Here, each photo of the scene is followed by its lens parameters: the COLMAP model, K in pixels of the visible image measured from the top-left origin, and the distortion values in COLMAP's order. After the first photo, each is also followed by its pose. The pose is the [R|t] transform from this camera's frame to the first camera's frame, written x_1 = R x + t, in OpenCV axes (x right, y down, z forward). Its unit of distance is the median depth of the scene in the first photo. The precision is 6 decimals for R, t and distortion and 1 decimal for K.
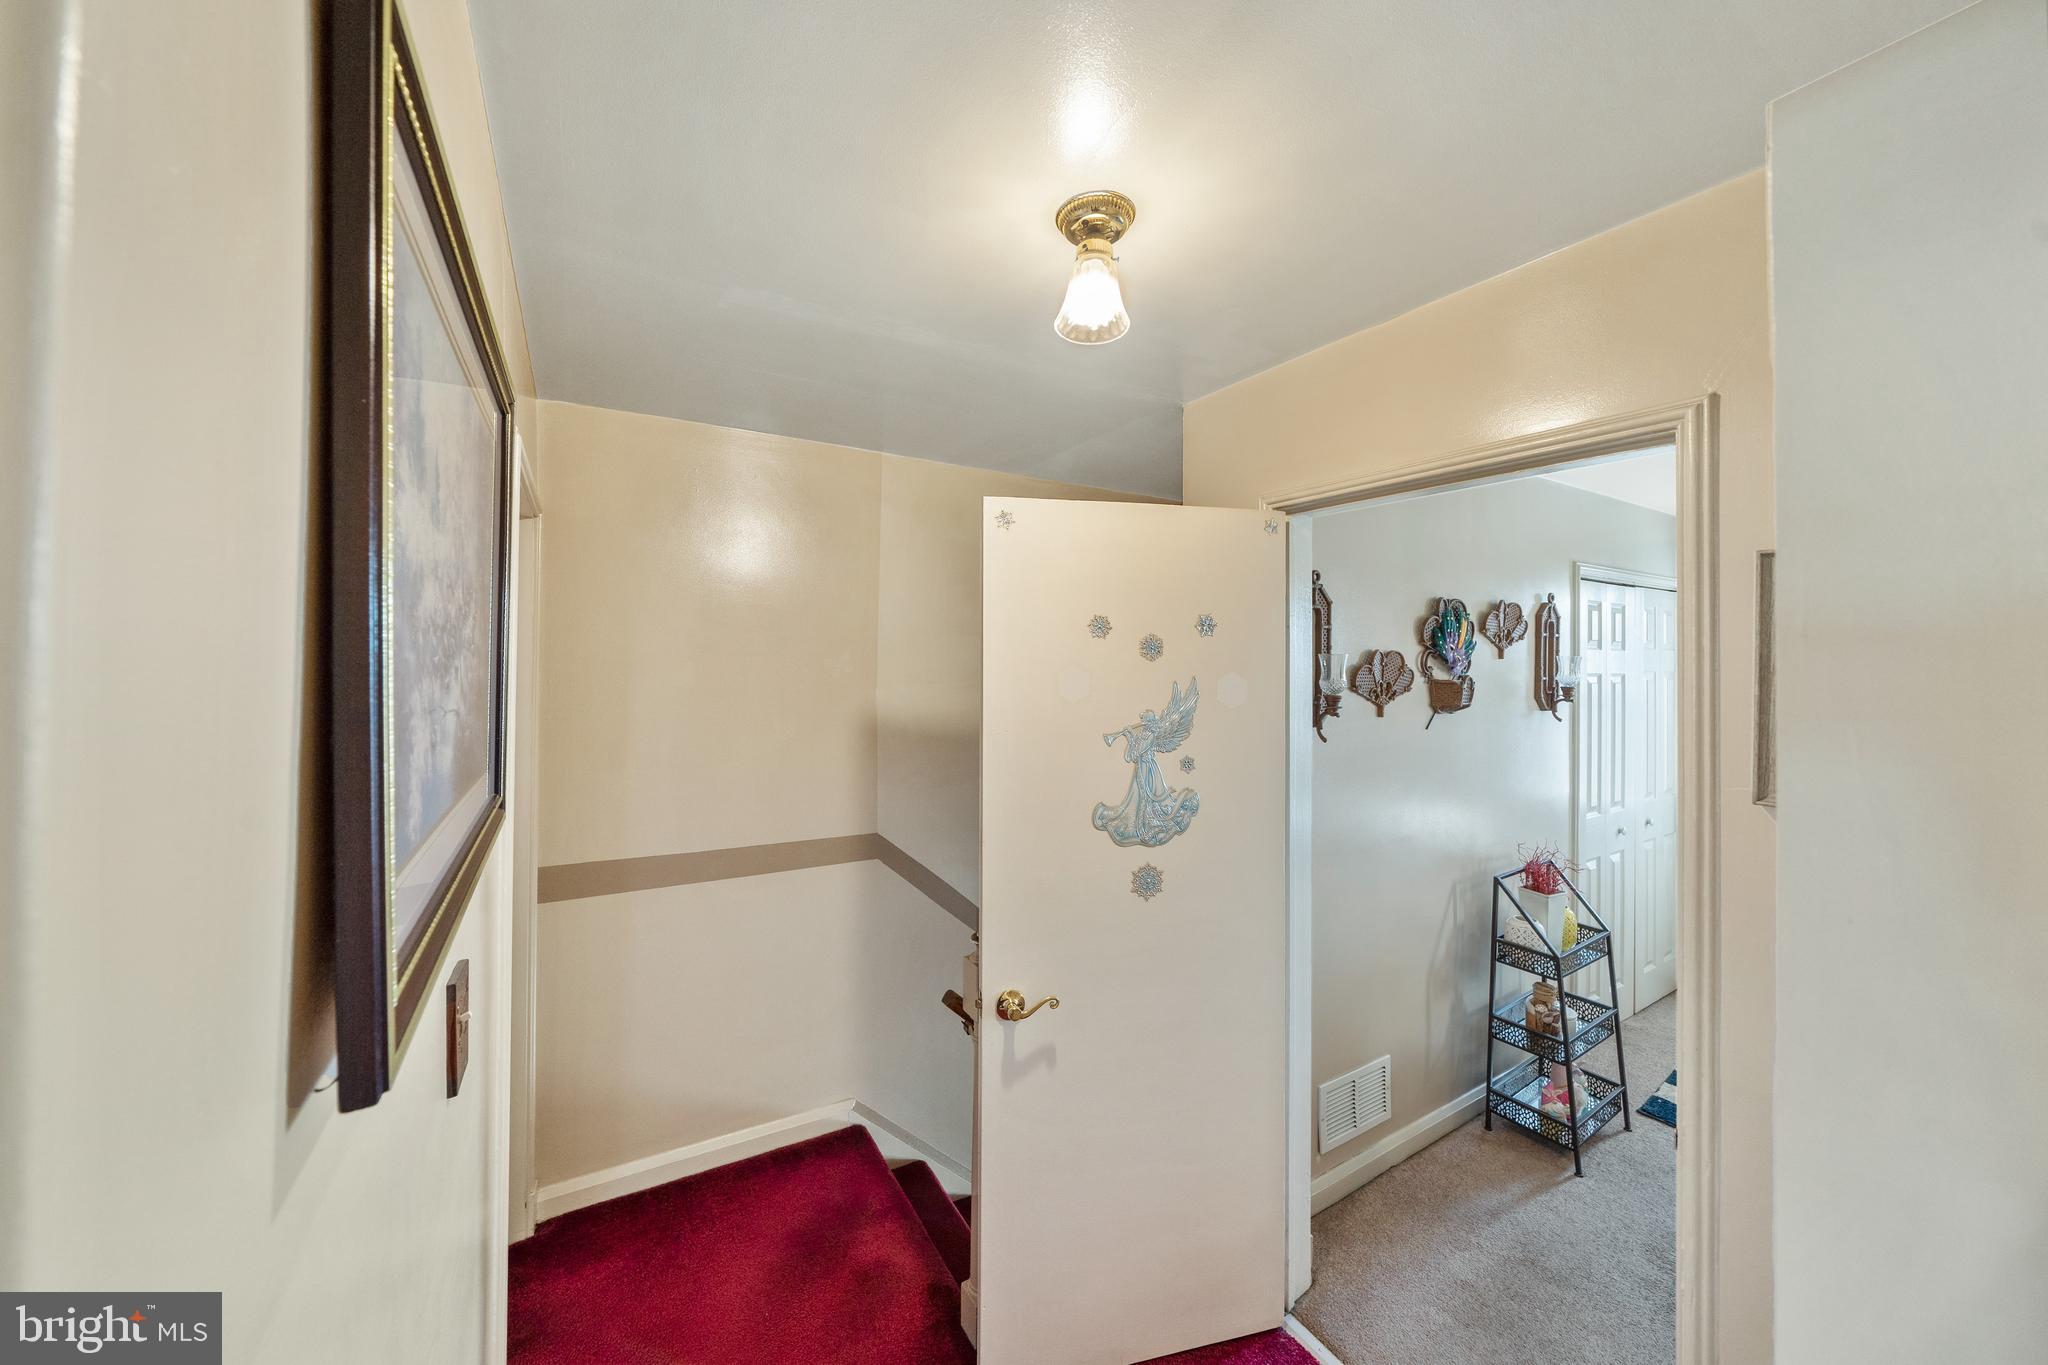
lens RADIAL K [[715.9, 0, 1015.5], [0, 715.9, 648.9], [0, 0, 1]] dist [-0.002605, -0.000113]
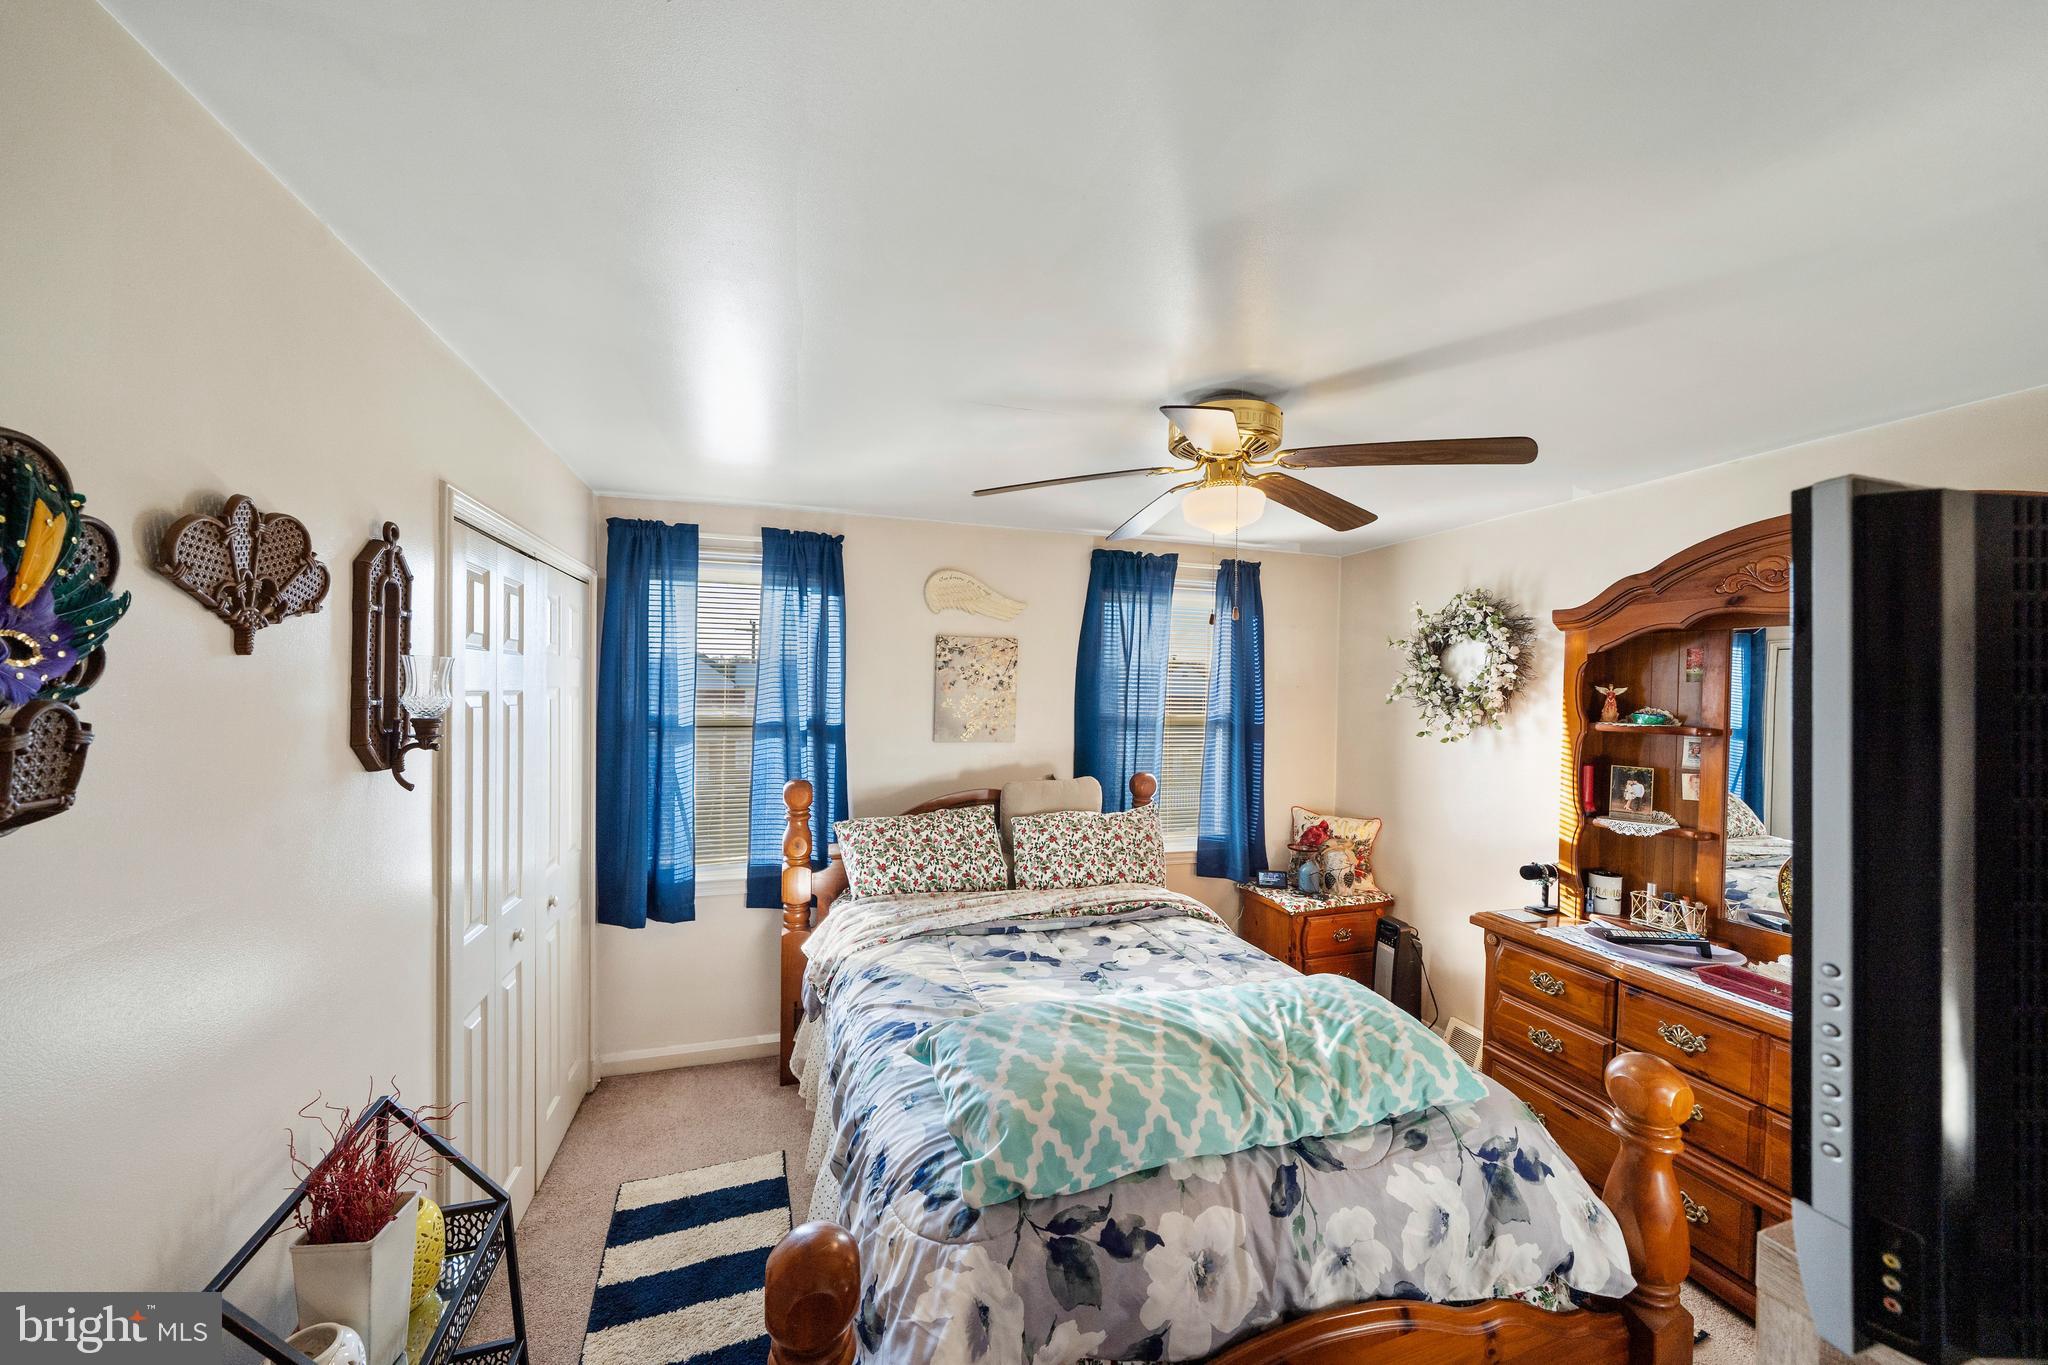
lens RADIAL K [[697.2, 0, 1008.7], [0, 697.2, 690.2], [0, 0, 1]] dist [-0.001253, 0.000034]
pose [[0.229361, -0.013117, 0.973253, 0.393992], [-0.015746, 0.999728, 0.017184, 0.019280], [-0.973214, -0.019267, 0.229092, 0.495492]]
